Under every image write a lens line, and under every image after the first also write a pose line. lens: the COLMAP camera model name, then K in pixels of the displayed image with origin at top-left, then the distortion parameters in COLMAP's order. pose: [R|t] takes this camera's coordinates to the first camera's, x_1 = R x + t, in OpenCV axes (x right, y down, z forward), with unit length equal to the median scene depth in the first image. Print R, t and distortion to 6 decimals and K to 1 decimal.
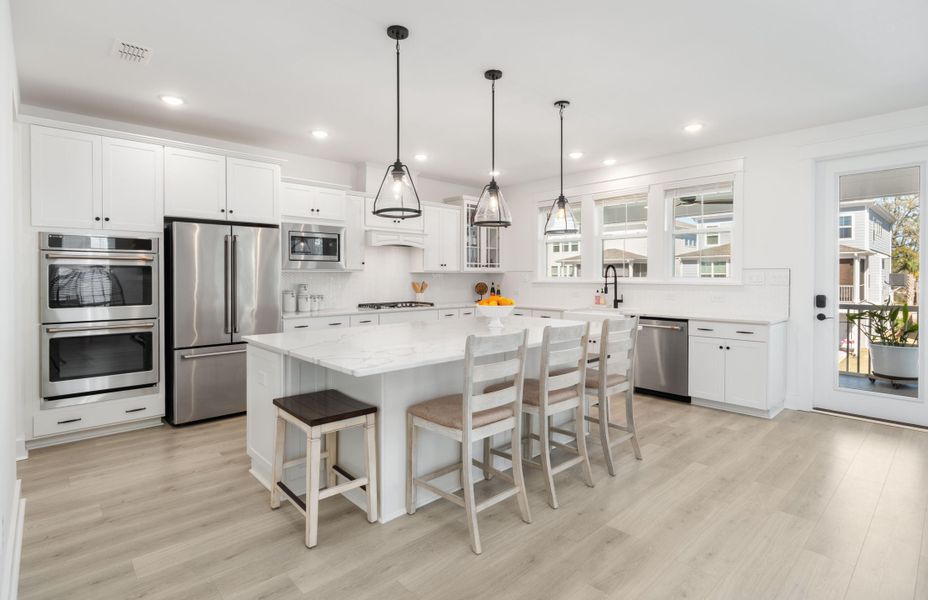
lens RADIAL K [[463.8, 0, 464.5], [0, 463.8, 304.3], [0, 0, 1]] dist [-0.027654, -0.001598]
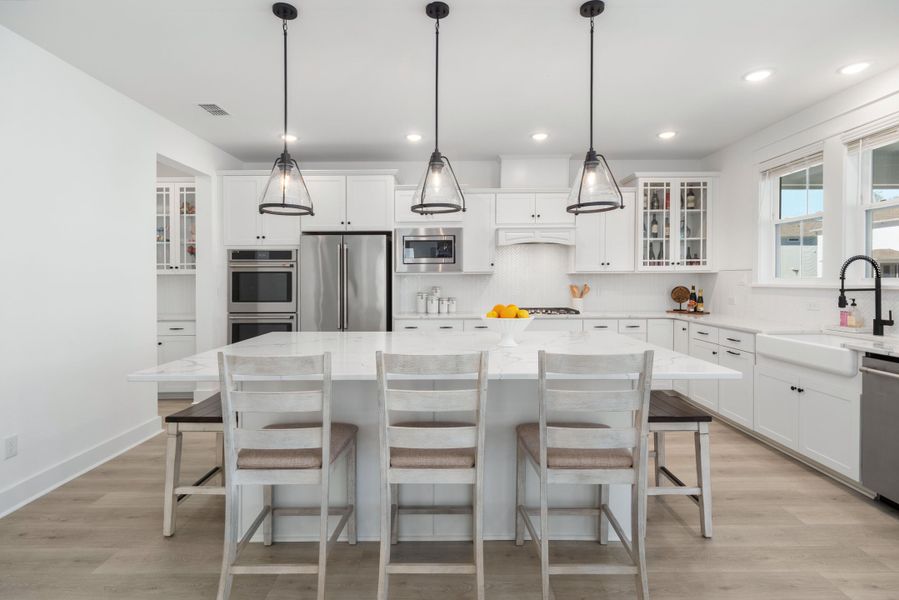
lens RADIAL K [[451.4, 0, 462.3], [0, 451.4, 298.1], [0, 0, 1]] dist [0.023879, -0.005734]
pose [[0.711259, 0.024455, -0.702505, 0.346814], [-0.036952, 0.999314, -0.002625, -0.015156], [0.701959, 0.027825, 0.711674, 0.281905]]
